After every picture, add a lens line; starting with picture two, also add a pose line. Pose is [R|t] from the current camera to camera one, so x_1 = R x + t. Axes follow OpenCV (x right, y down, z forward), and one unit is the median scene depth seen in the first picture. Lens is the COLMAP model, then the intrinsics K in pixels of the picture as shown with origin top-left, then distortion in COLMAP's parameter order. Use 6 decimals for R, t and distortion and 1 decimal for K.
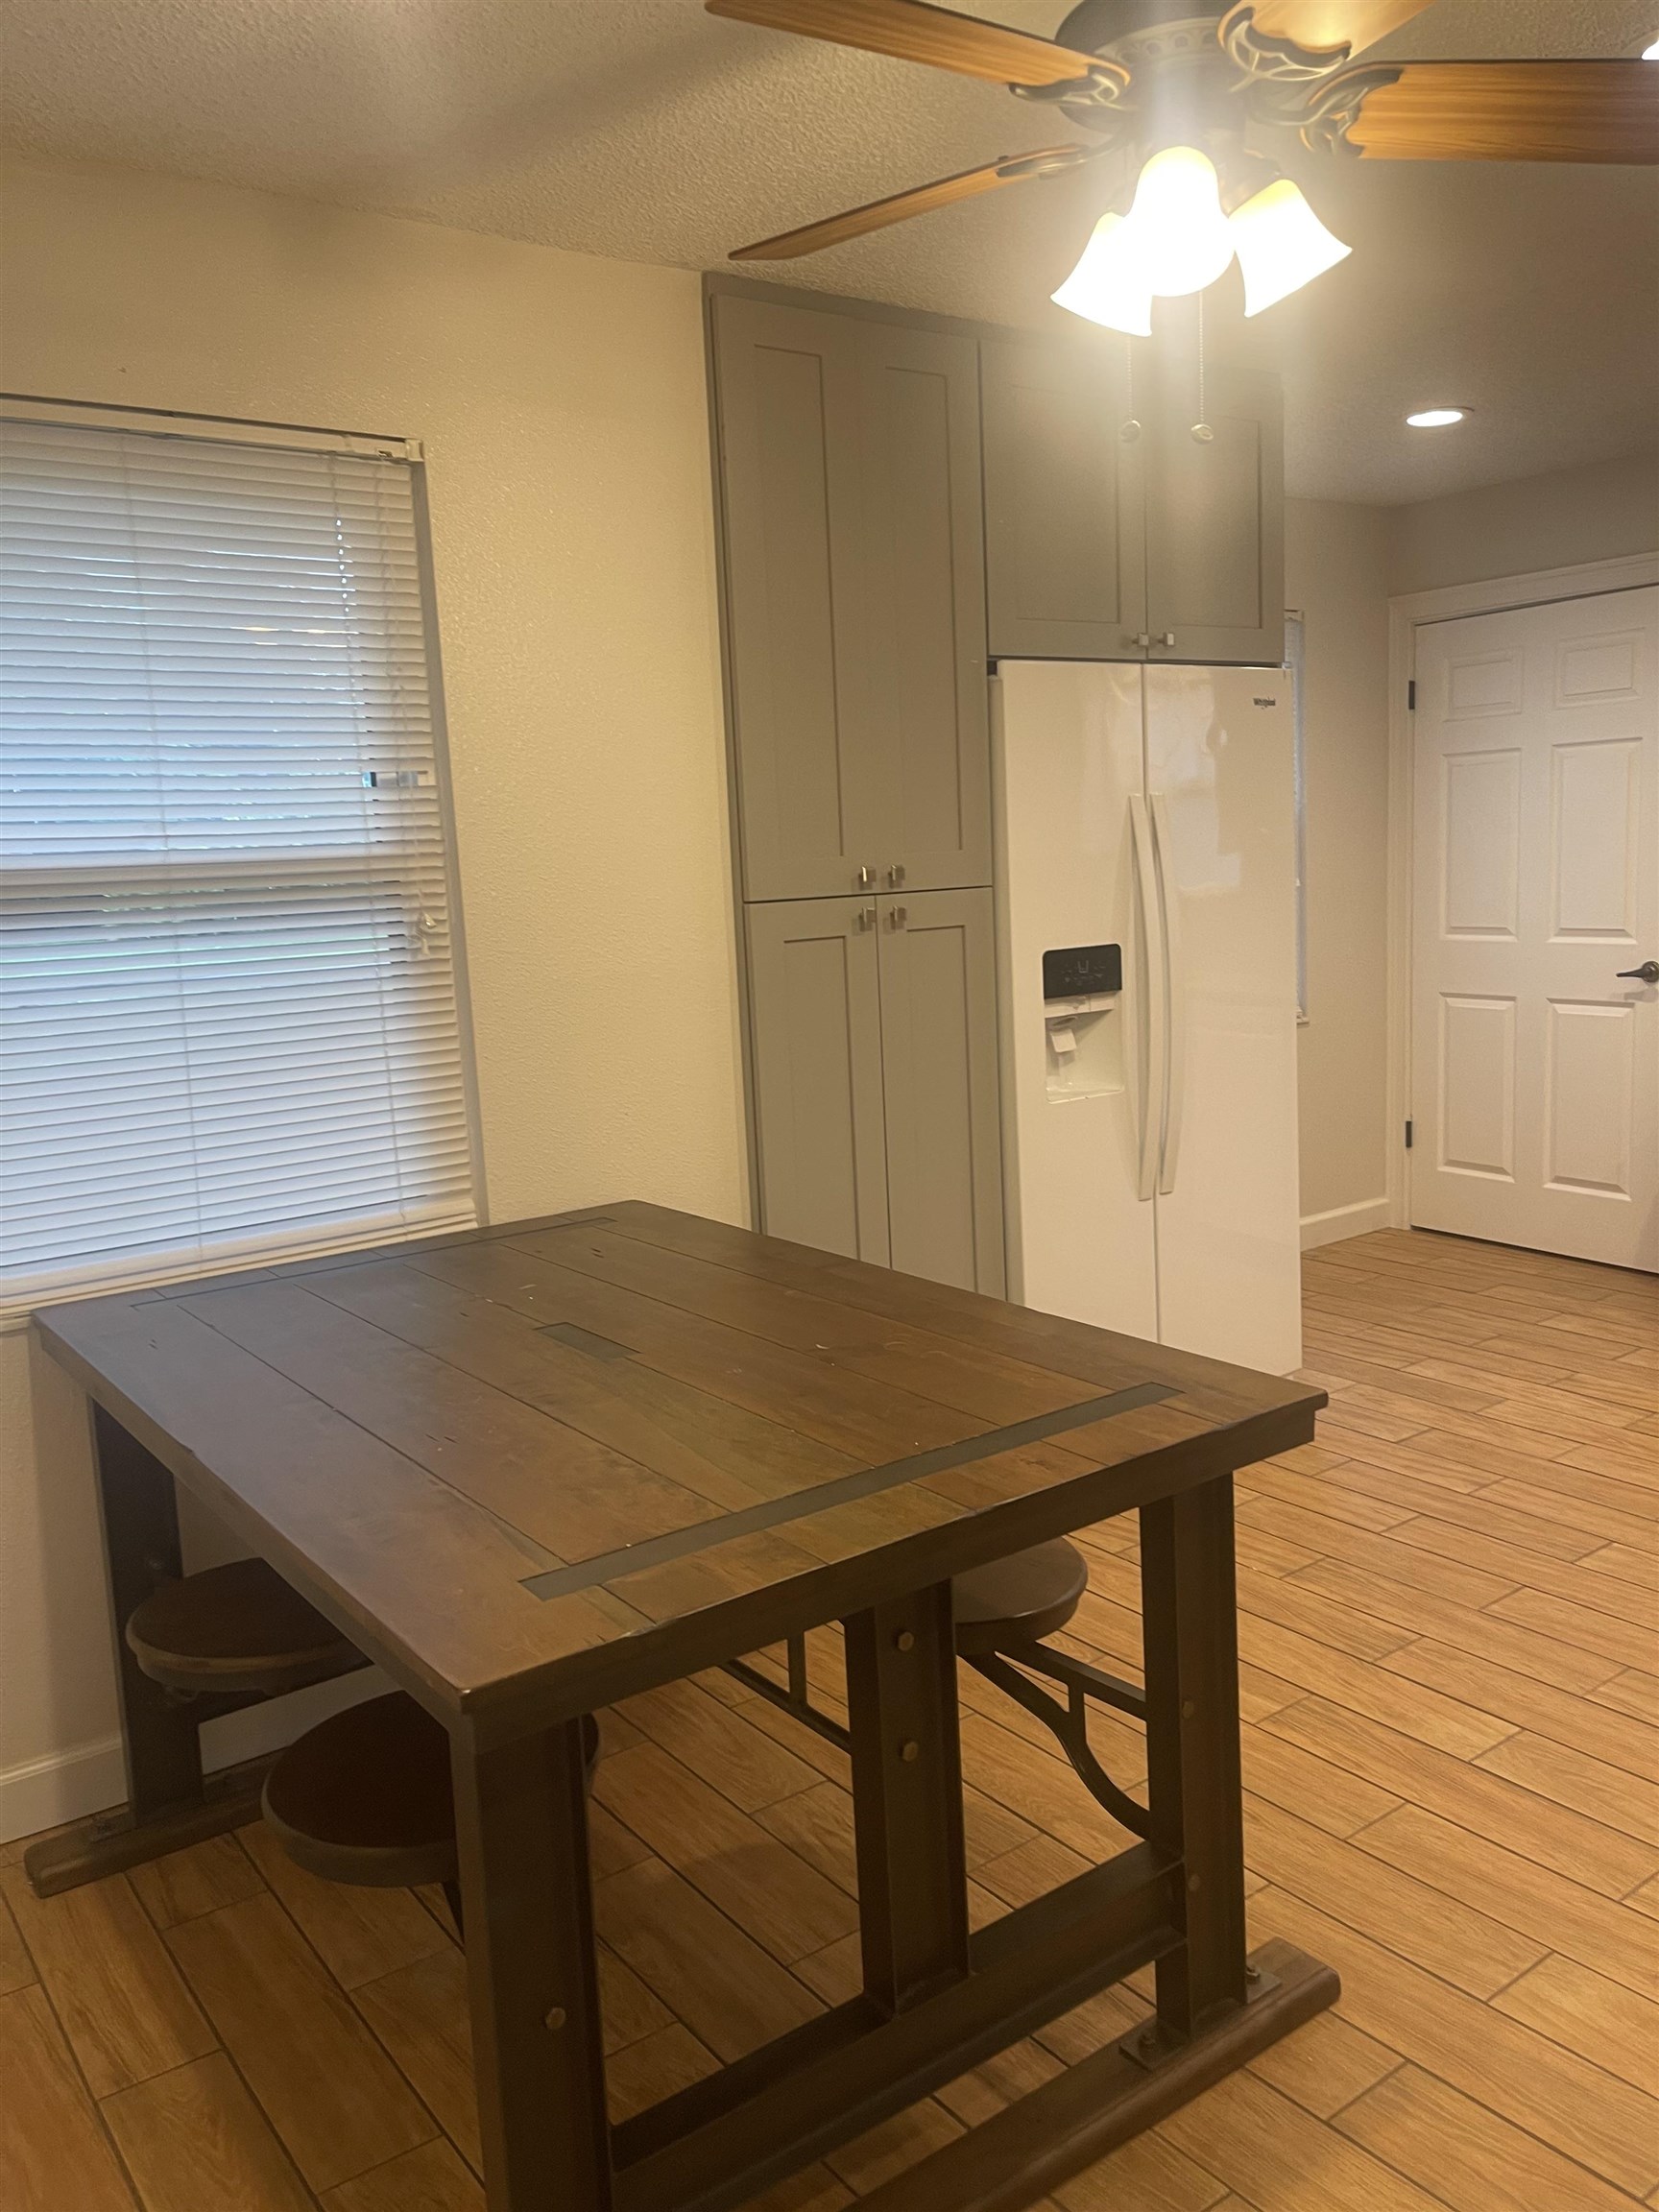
lens RADIAL K [[1689.6, 0, 829.5], [0, 1689.6, 1106.0], [0, 0, 1]] dist [0.063415, -0.100975]
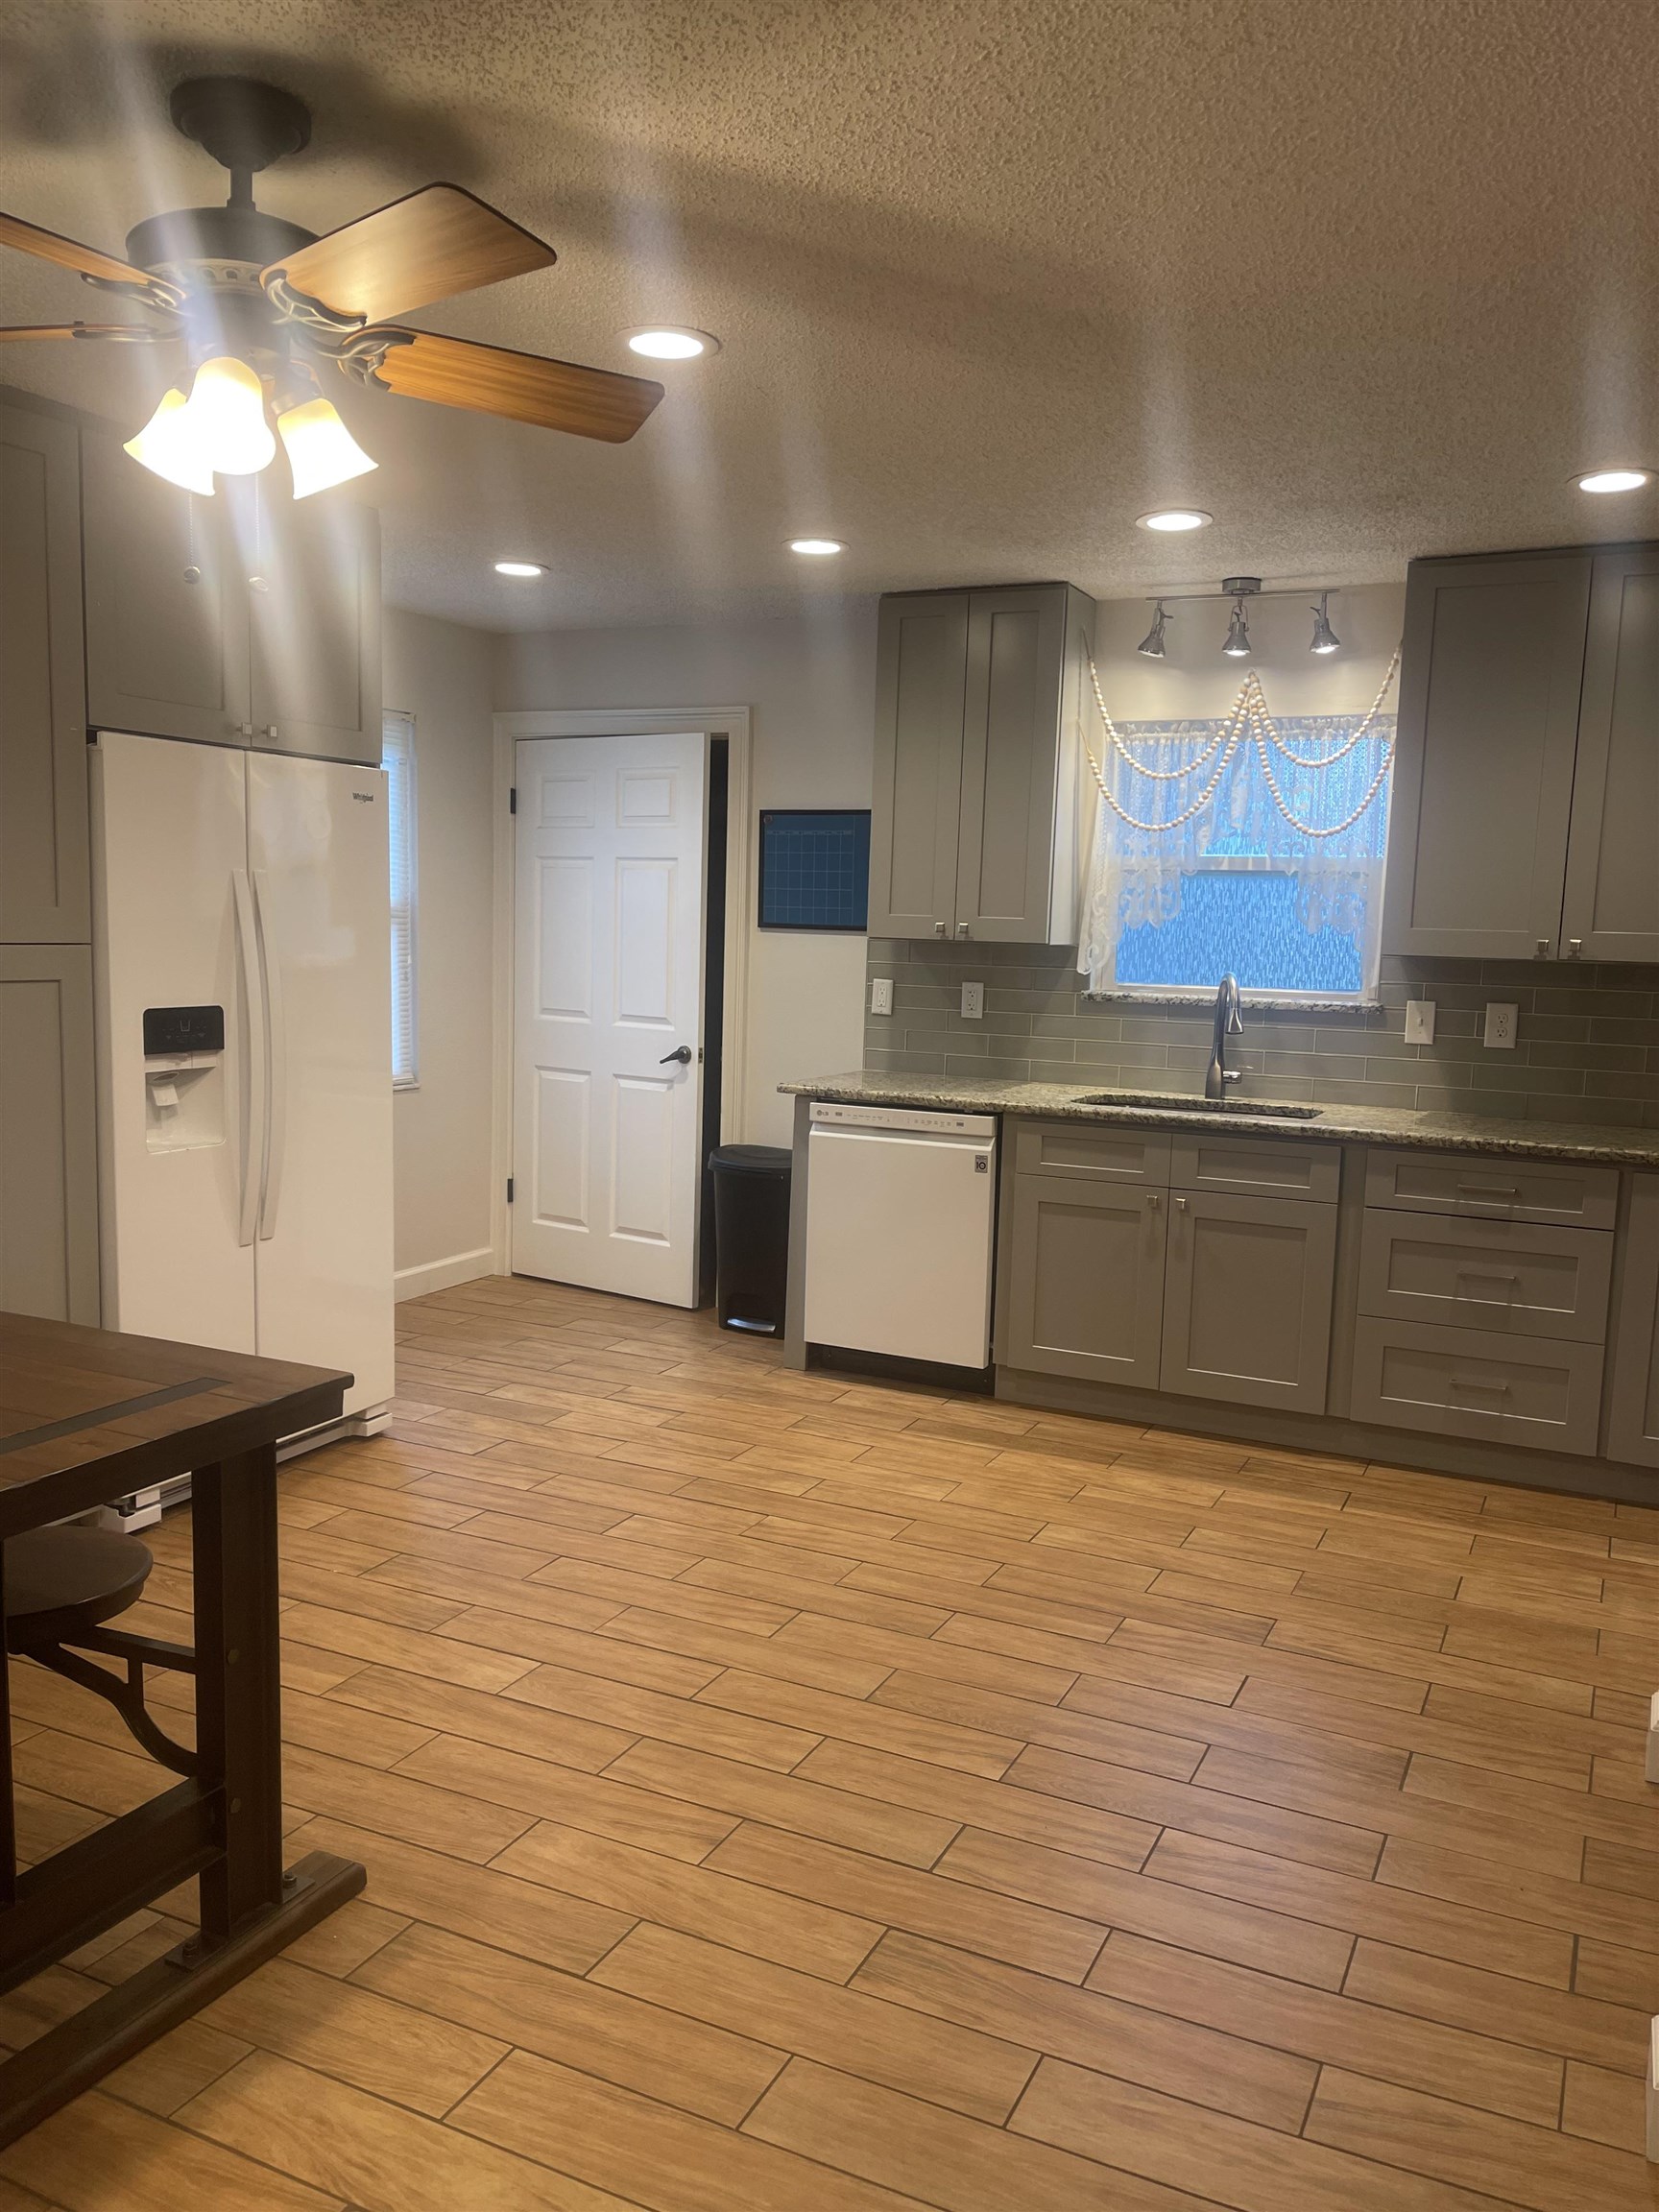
lens RADIAL K [[1664.9, 0, 828.3], [0, 1664.9, 1120.0], [0, 0, 1]] dist [0.058551, -0.079293]
pose [[0.881044, 0.016169, 0.472759, 0.012410], [-0.000351, 0.999438, -0.033528, 0.015942], [-0.473035, 0.029374, 0.880554, -0.153562]]
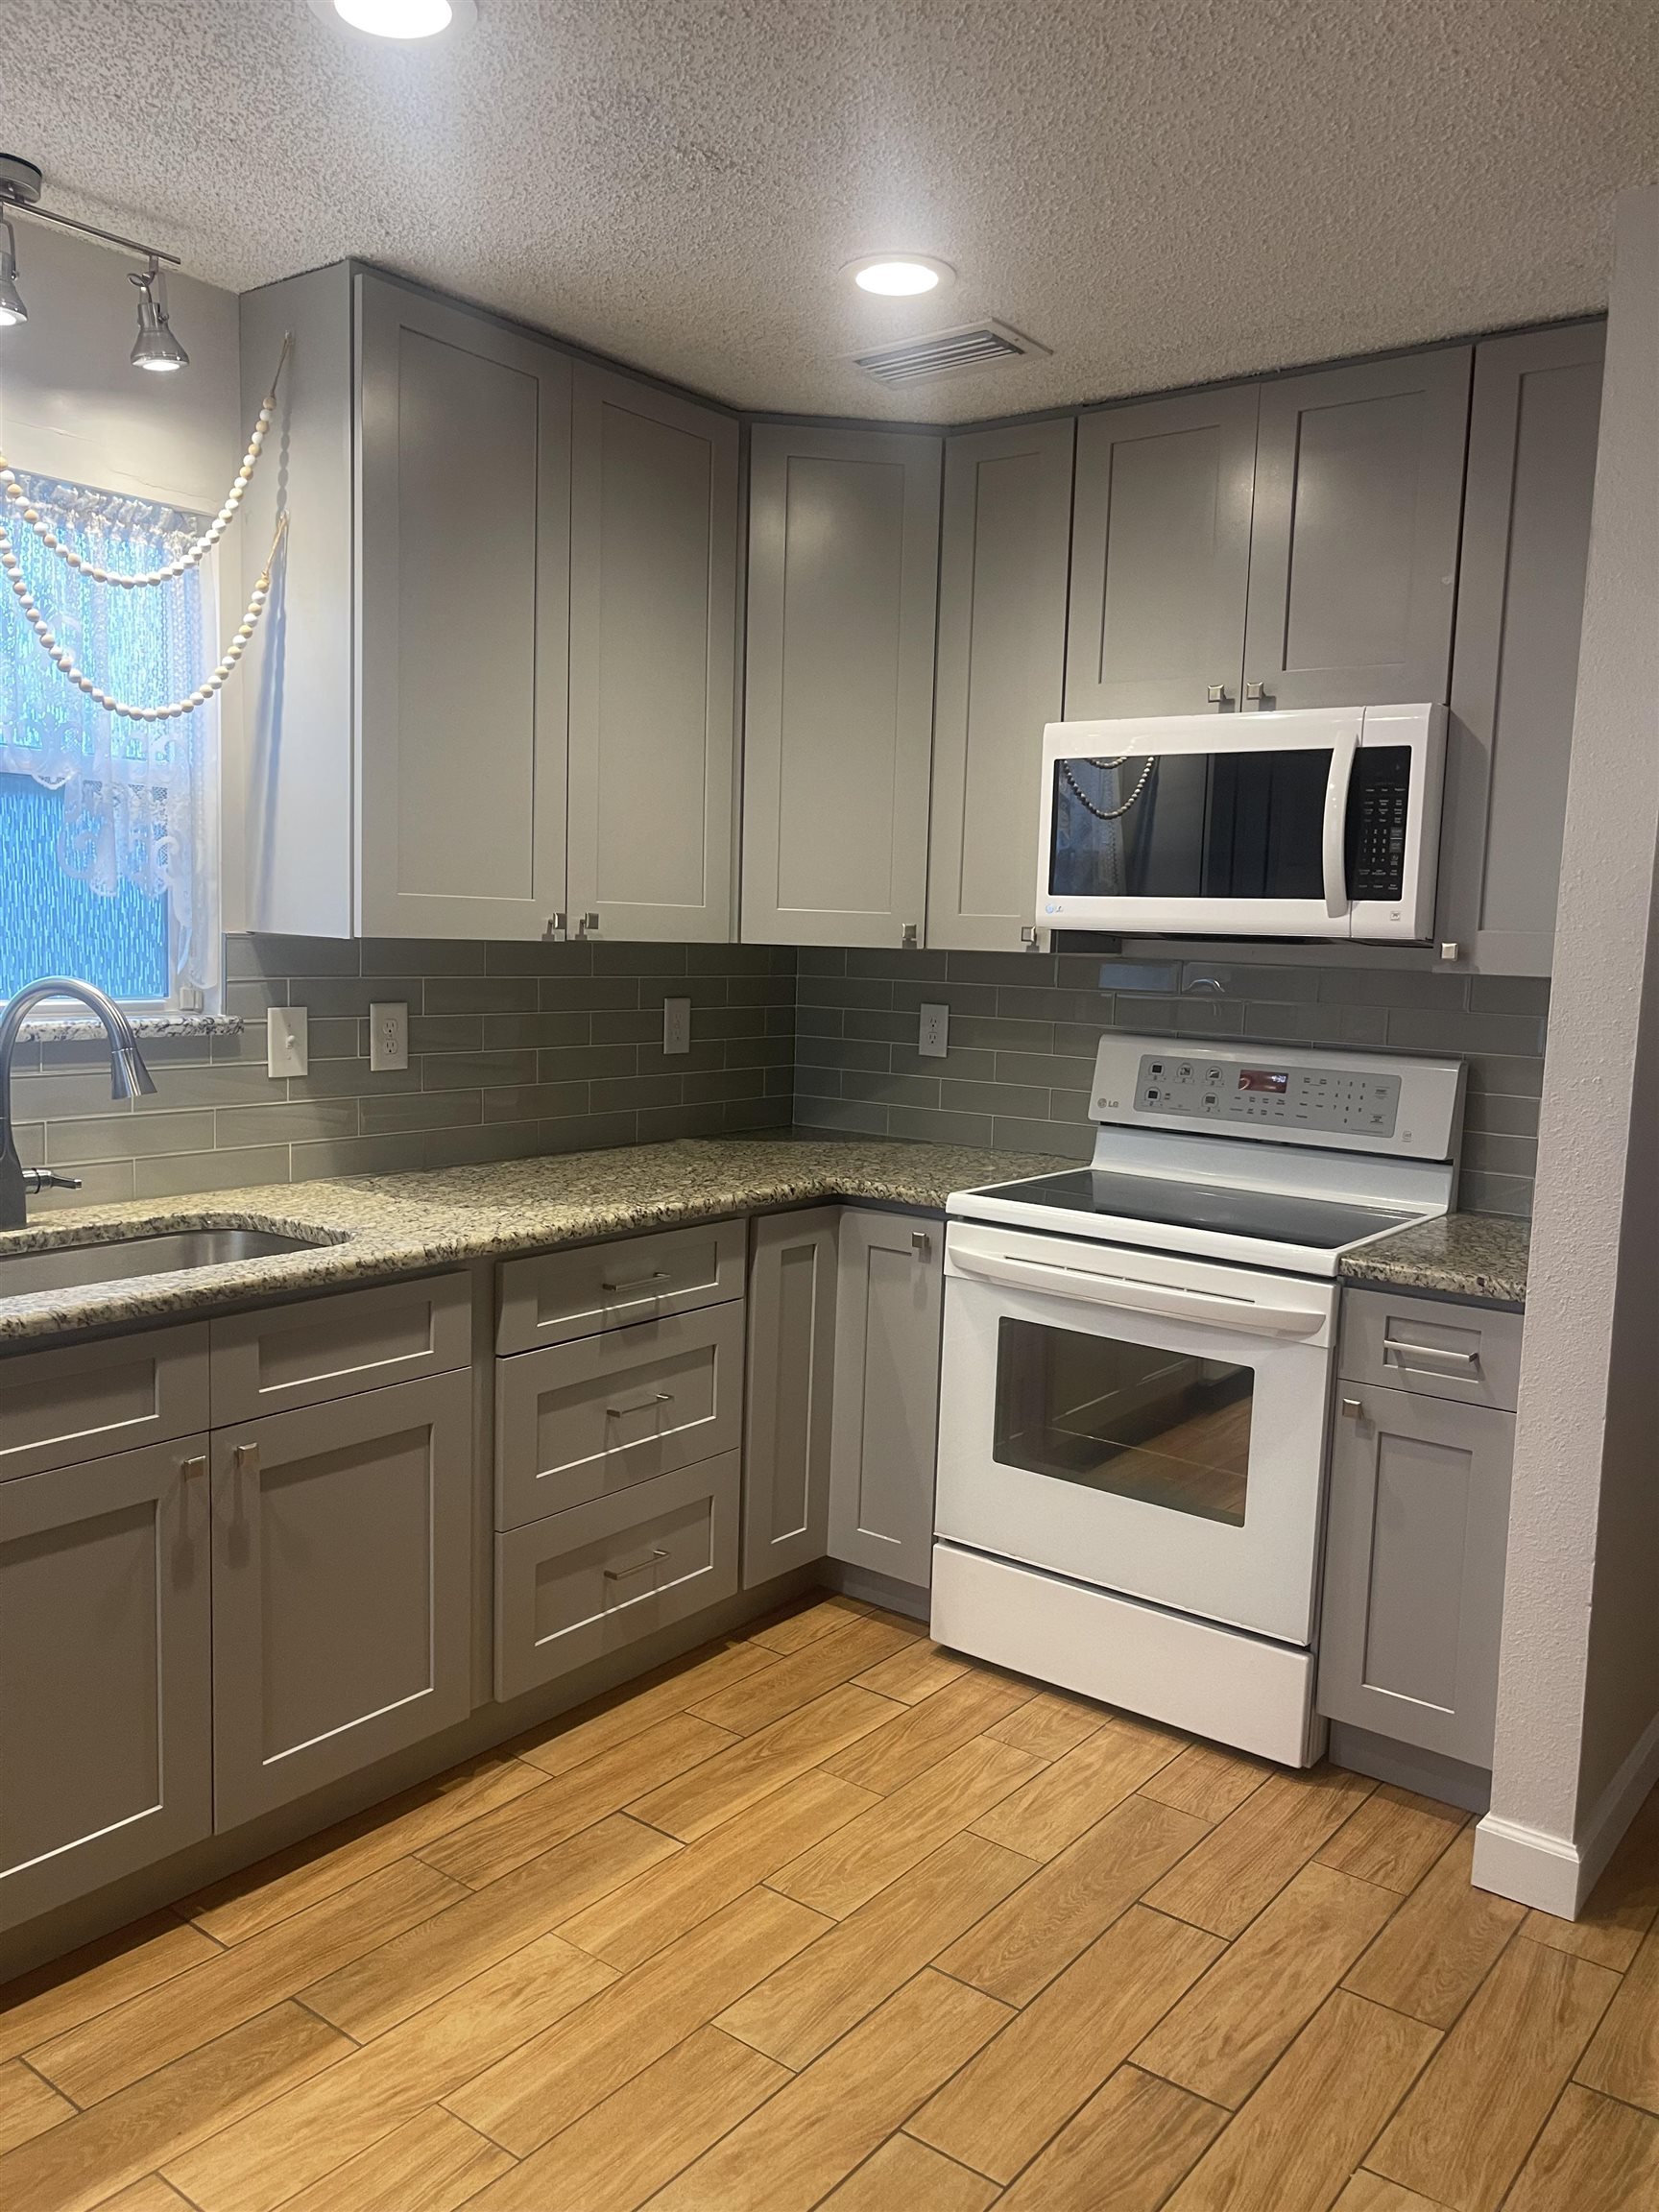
lens RADIAL K [[1671.3, 0, 838.8], [0, 1671.3, 1126.9], [0, 0, 1]] dist [0.083242, -0.116036]
pose [[-0.287649, -0.079275, 0.954449, 0.248389], [0.124591, 0.985003, 0.119361, -0.182668], [-0.949598, 0.153250, -0.273458, 1.099152]]
